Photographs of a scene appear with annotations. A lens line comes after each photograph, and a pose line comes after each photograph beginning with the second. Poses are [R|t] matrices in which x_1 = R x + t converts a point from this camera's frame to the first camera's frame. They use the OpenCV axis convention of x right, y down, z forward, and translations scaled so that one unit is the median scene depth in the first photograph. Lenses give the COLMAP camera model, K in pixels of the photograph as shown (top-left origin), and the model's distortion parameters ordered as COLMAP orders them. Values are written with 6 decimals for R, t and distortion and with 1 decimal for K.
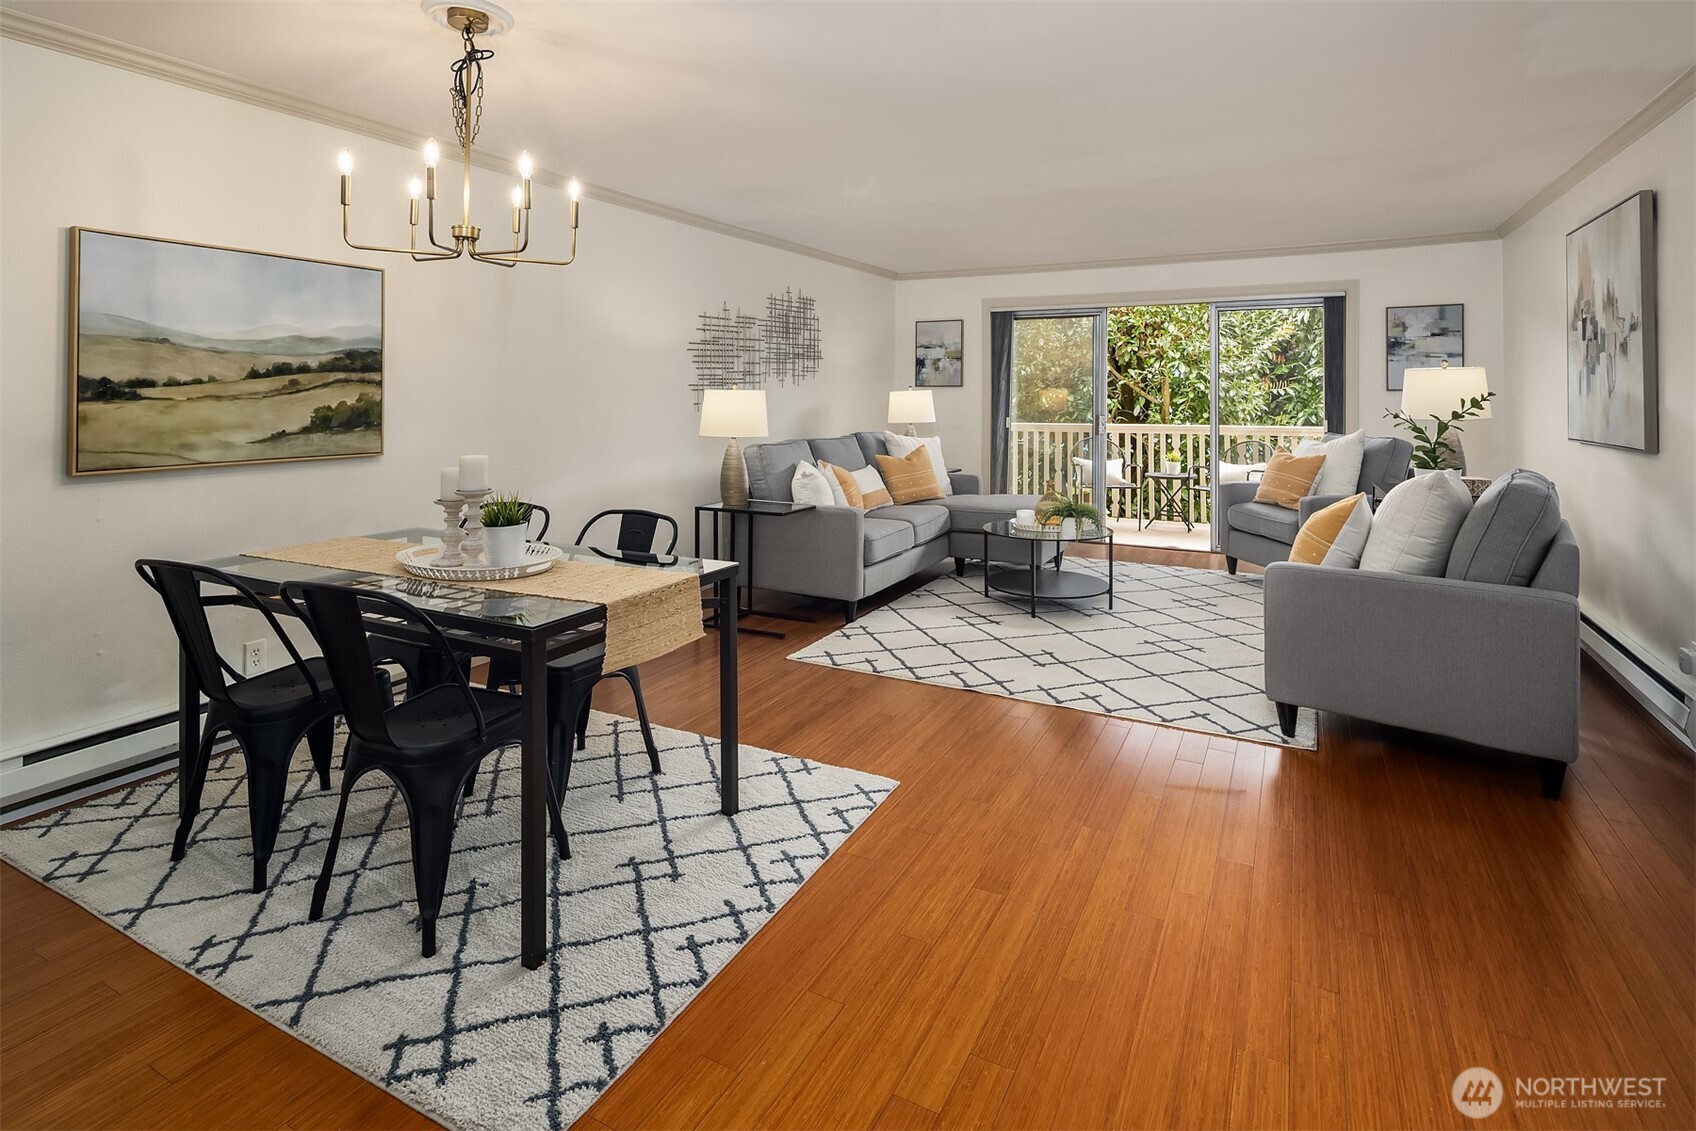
lens RADIAL K [[828.6, 0, 836.8], [0, 828.6, 389.1], [0, 0, 1]] dist [0.005448, -0.004447]
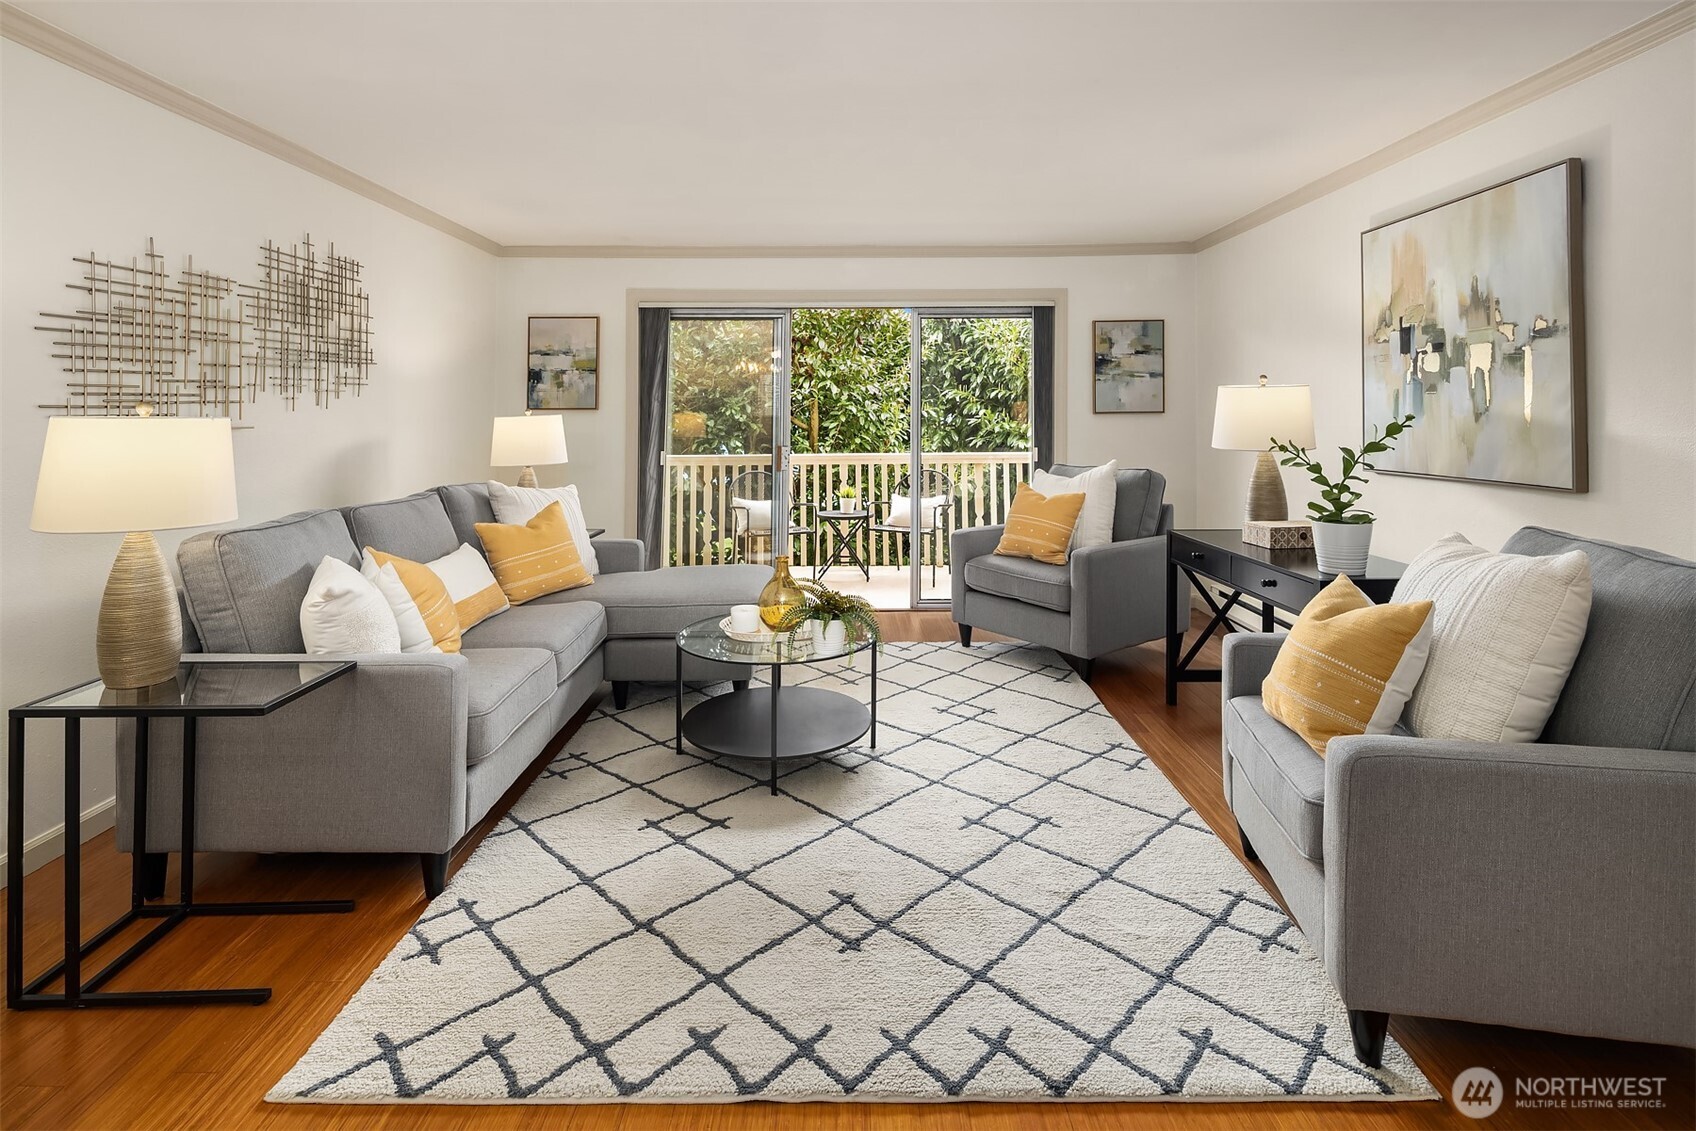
lens RADIAL K [[828.6, 0, 835.2], [0, 828.6, 393.3], [0, 0, 1]] dist [0.005448, -0.004447]
pose [[0.882824, 0.007921, 0.469638, -0.004718], [0.002940, 0.999745, -0.022389, -0.000551], [-0.469695, 0.021146, 0.882575, 0.274564]]
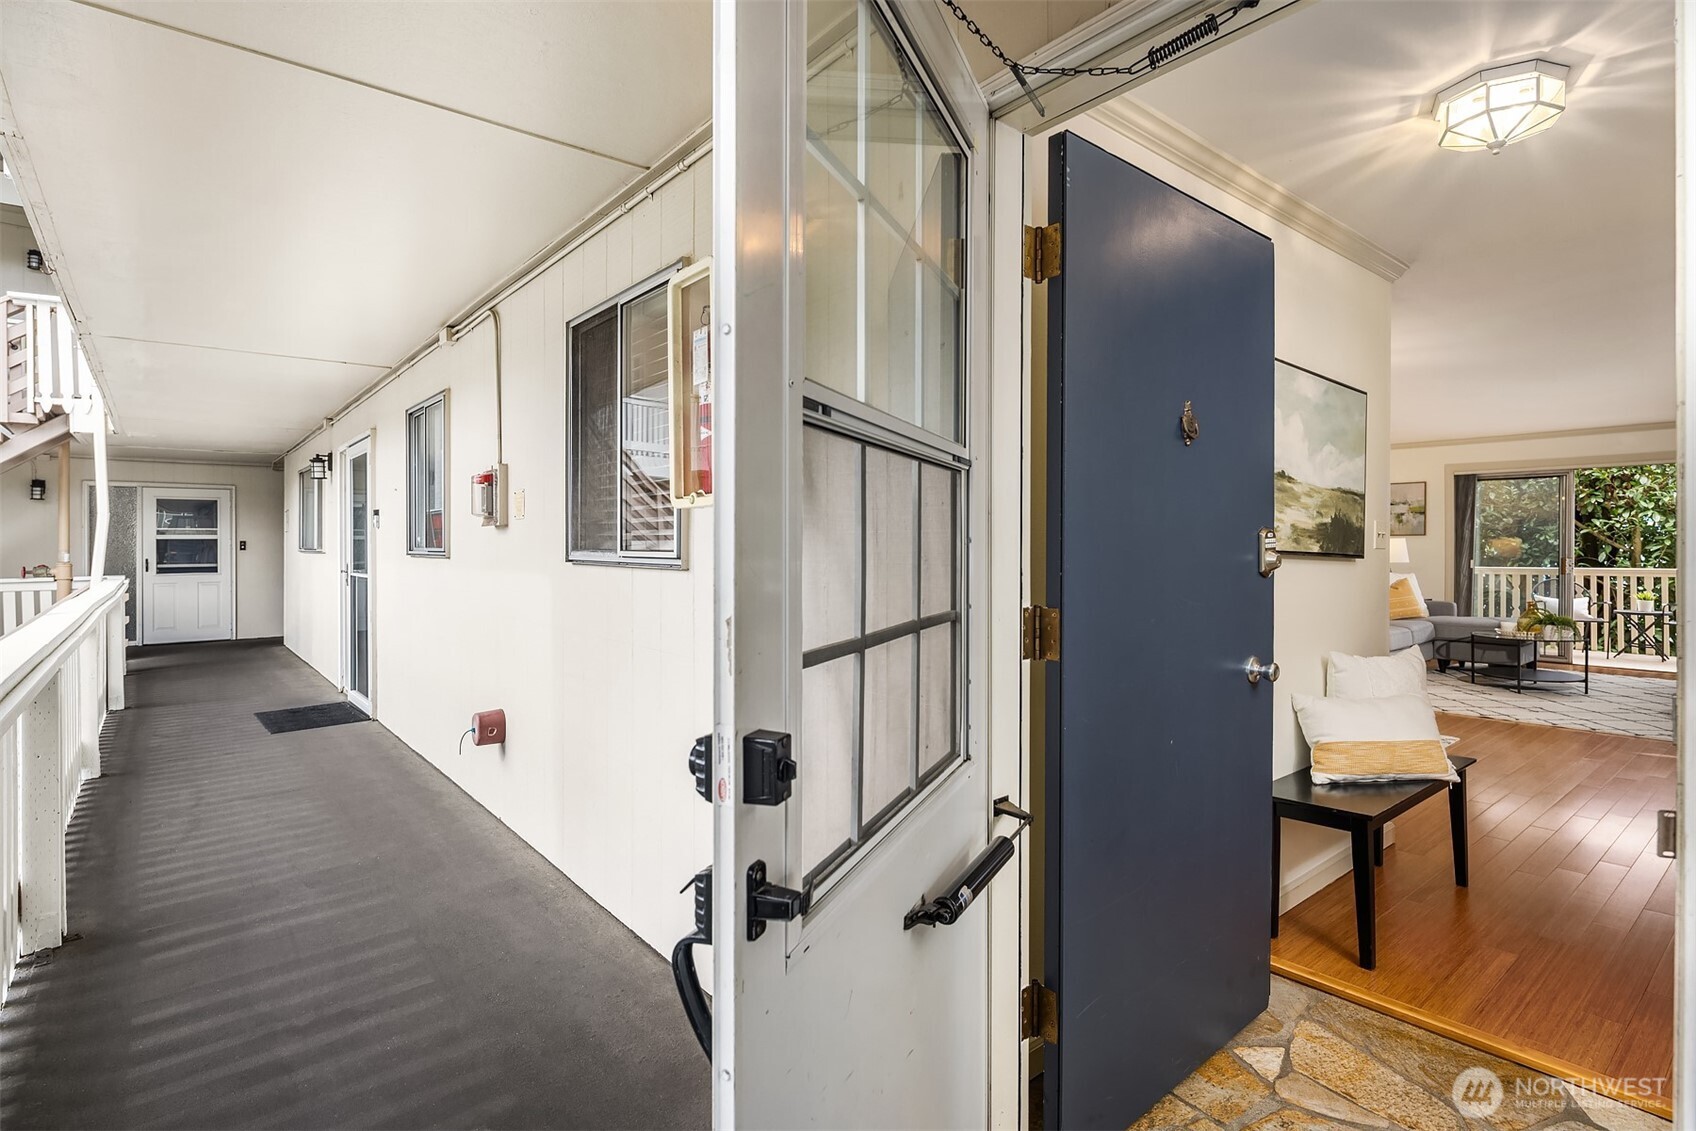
lens RADIAL K [[828.6, 0, 834.8], [0, 828.6, 541.3], [0, 0, 1]] dist [0.005448, -0.004447]
pose [[0.924091, -0.003464, -0.382158, -0.198000], [0.002773, 0.999993, -0.002358, 0.006312], [0.382163, 0.001119, 0.924094, -0.506162]]
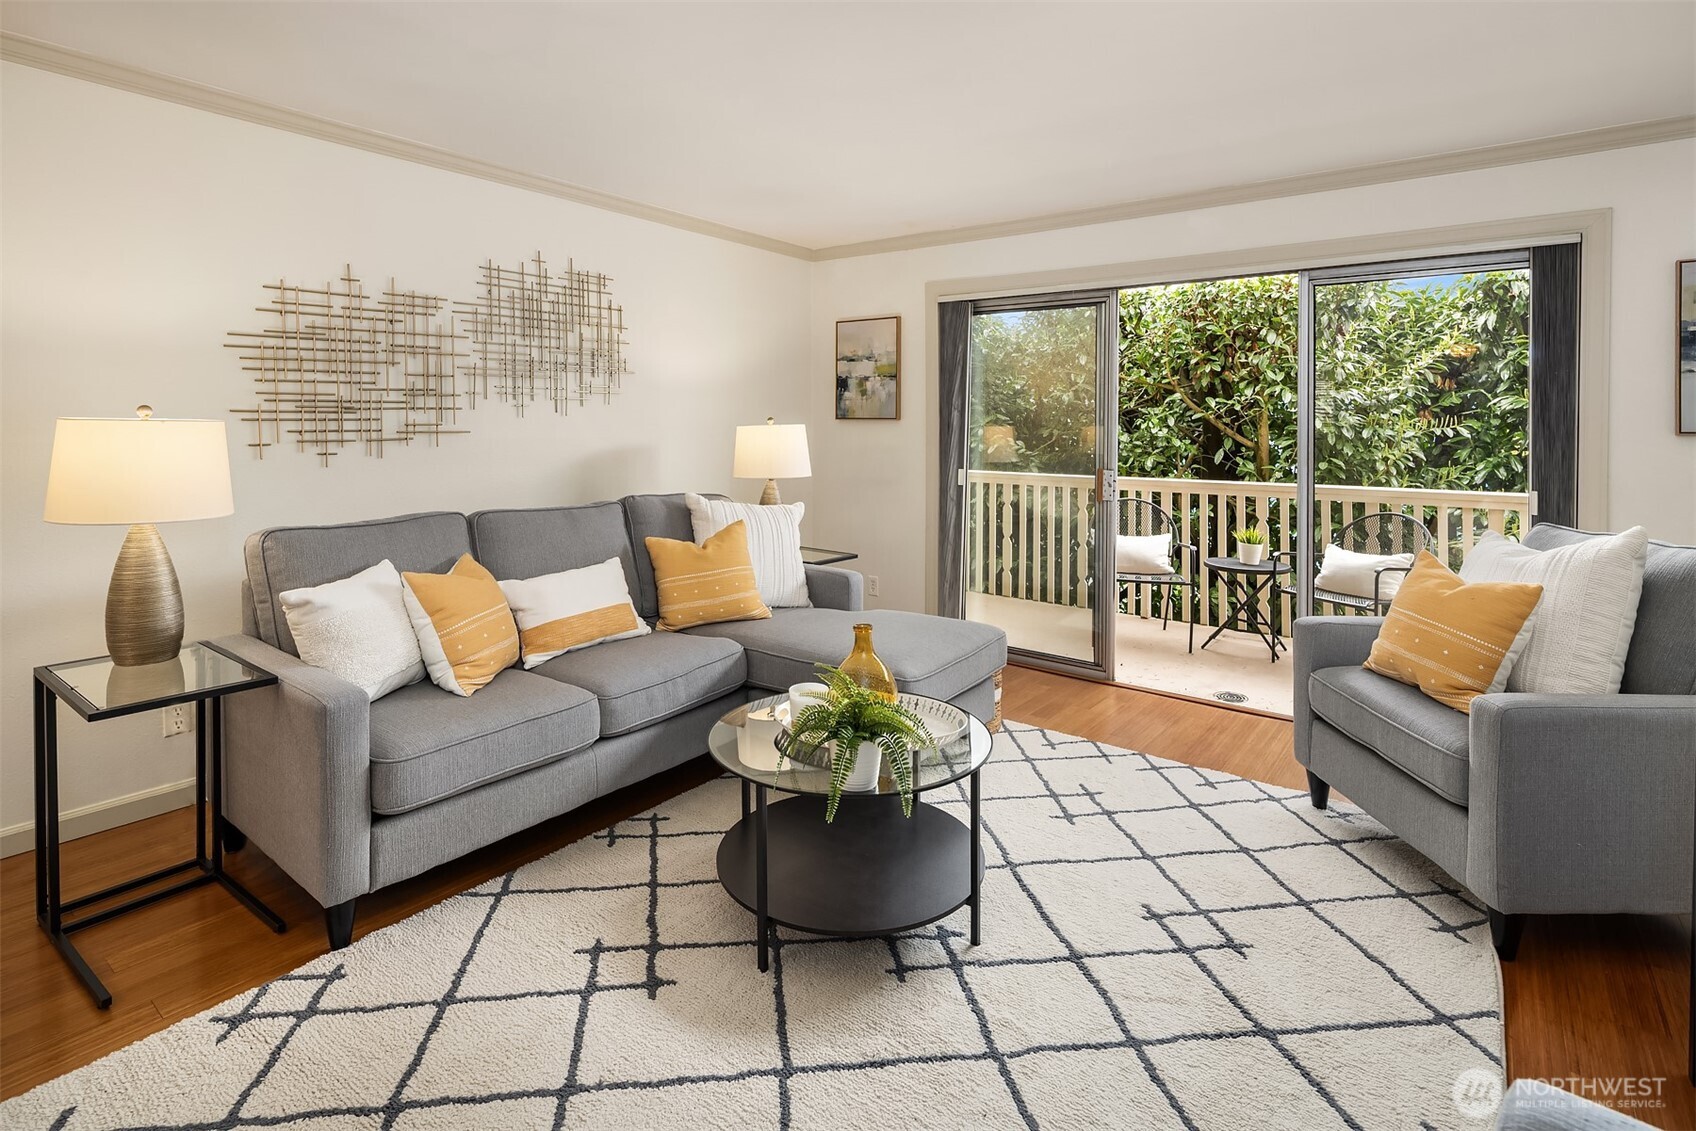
lens RADIAL K [[828.6, 0, 831.8], [0, 828.6, 416.8], [0, 0, 1]] dist [0.005448, -0.004447]
pose [[0.987696, 0.007067, -0.156228, 0.206941], [-0.008298, 0.999939, -0.007230, -0.000301], [0.156167, 0.008437, 0.987695, 0.364107]]
